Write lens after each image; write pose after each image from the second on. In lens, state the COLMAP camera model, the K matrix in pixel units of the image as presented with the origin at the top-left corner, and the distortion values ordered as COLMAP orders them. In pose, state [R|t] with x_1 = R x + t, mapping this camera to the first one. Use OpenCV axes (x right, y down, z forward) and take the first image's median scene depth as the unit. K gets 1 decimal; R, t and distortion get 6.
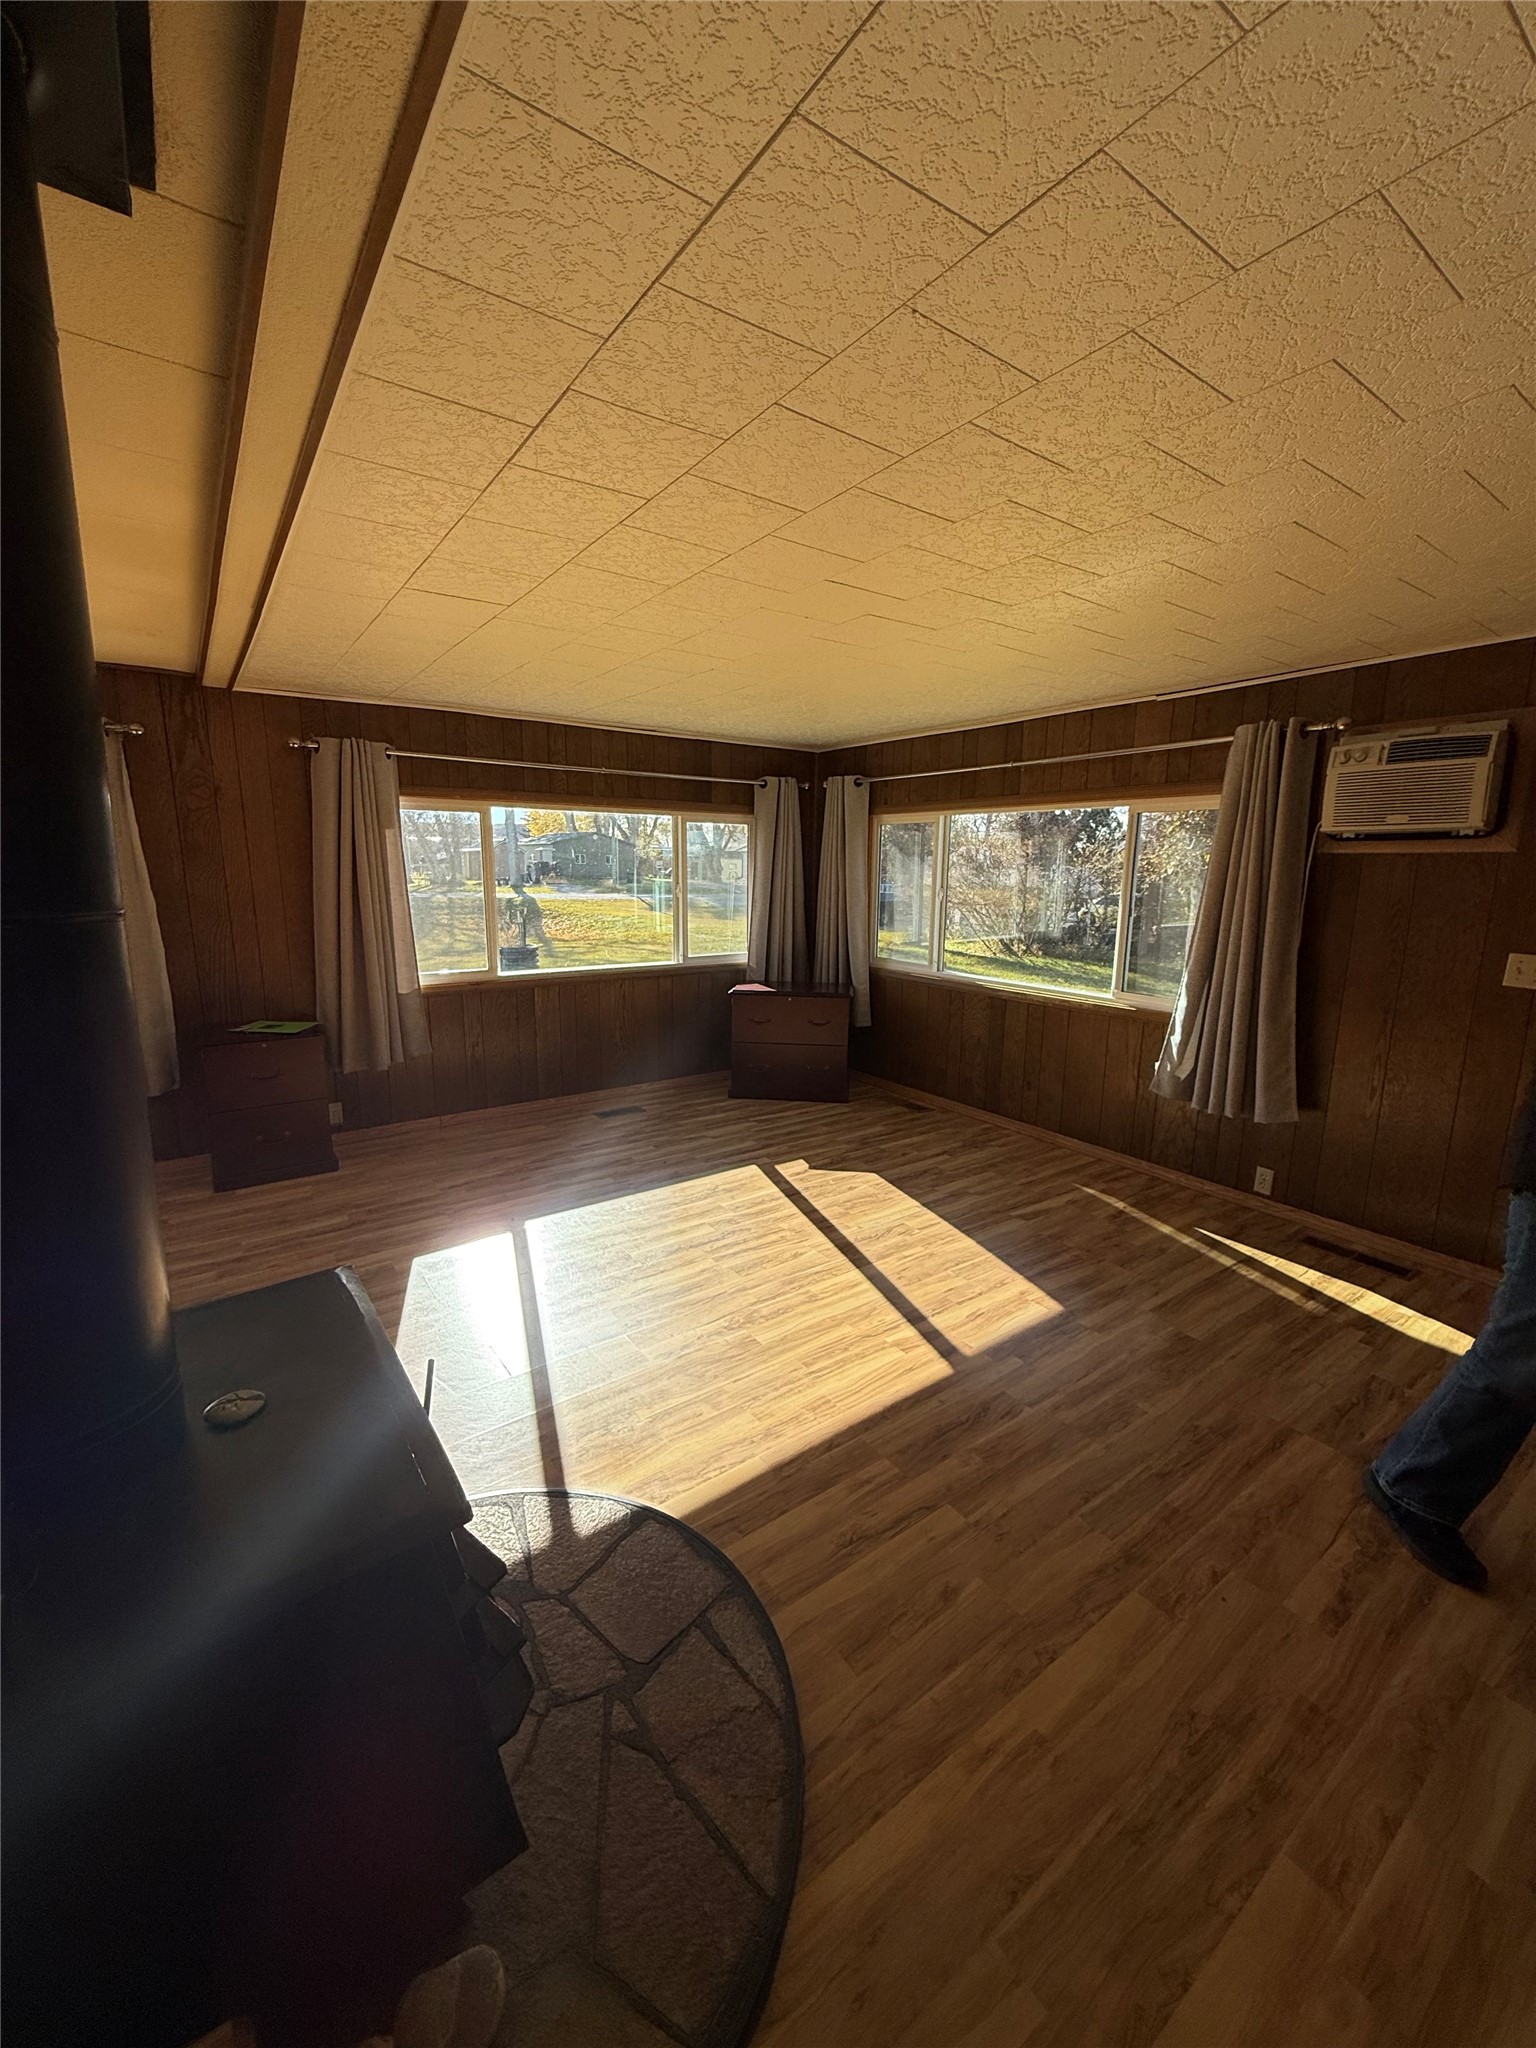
lens RADIAL K [[813.4, 0, 766.7], [0, 813.4, 1026.0], [0, 0, 1]] dist [-0.001251, -0.000211]
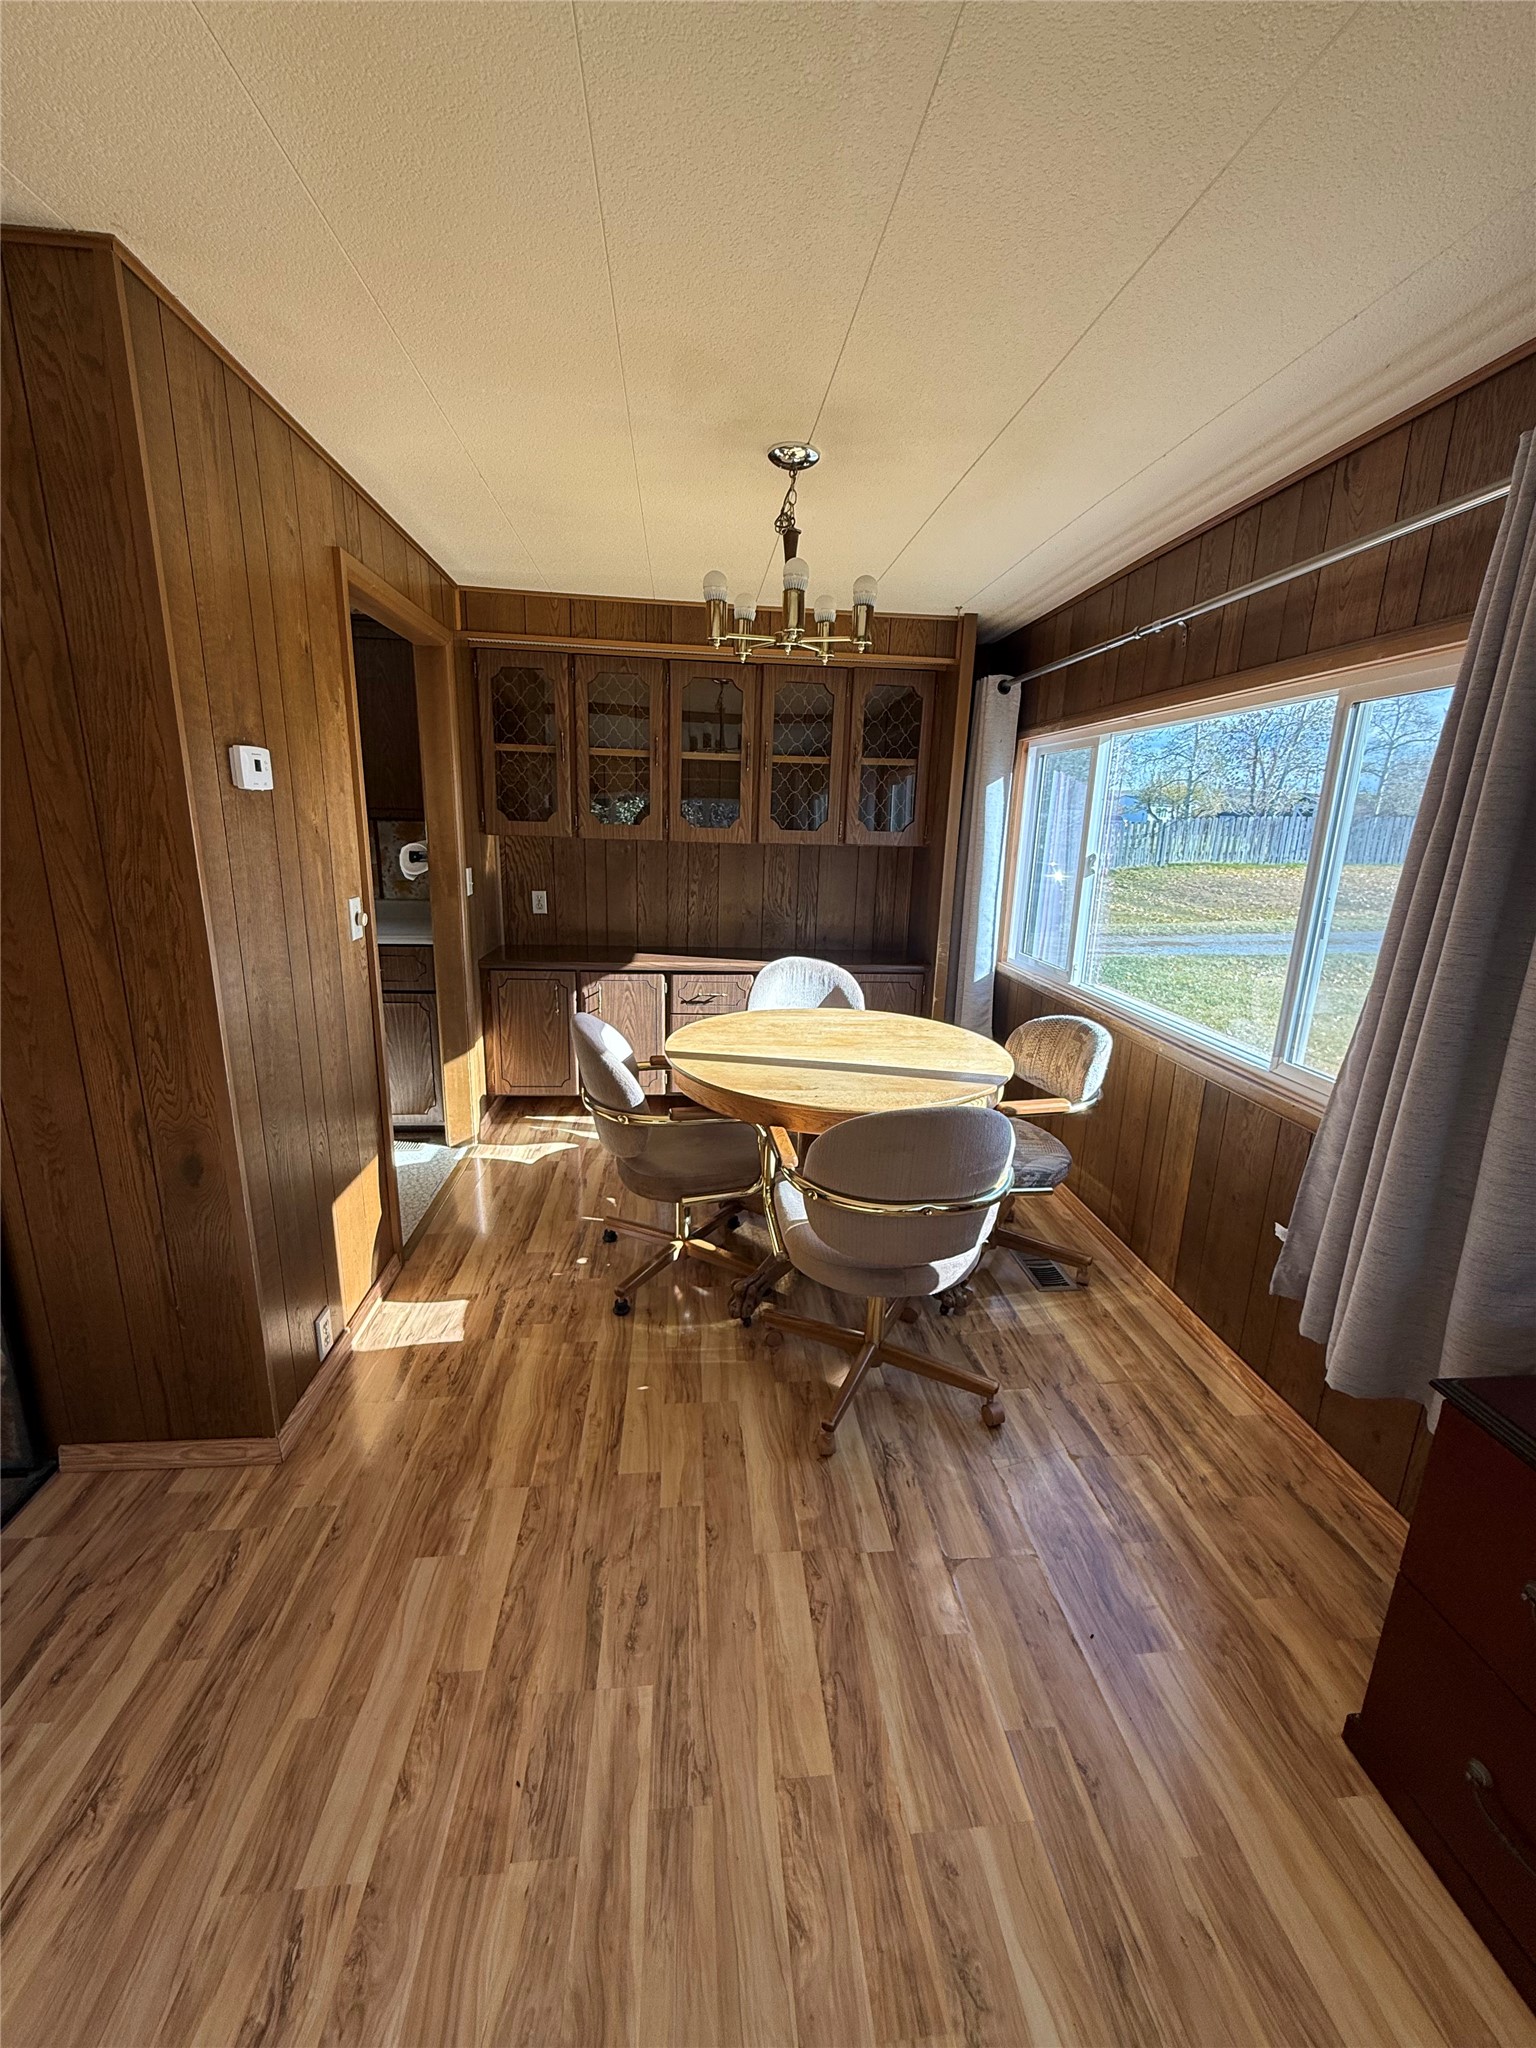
lens RADIAL K [[813.4, 0, 769.3], [0, 813.4, 1021.9], [0, 0, 1]] dist [-0.001251, -0.000211]
pose [[-0.494349, 0.191937, -0.847809, -0.342229], [-0.202676, 0.922987, 0.327135, -0.181480], [0.845306, 0.333549, -0.417377, 0.933163]]
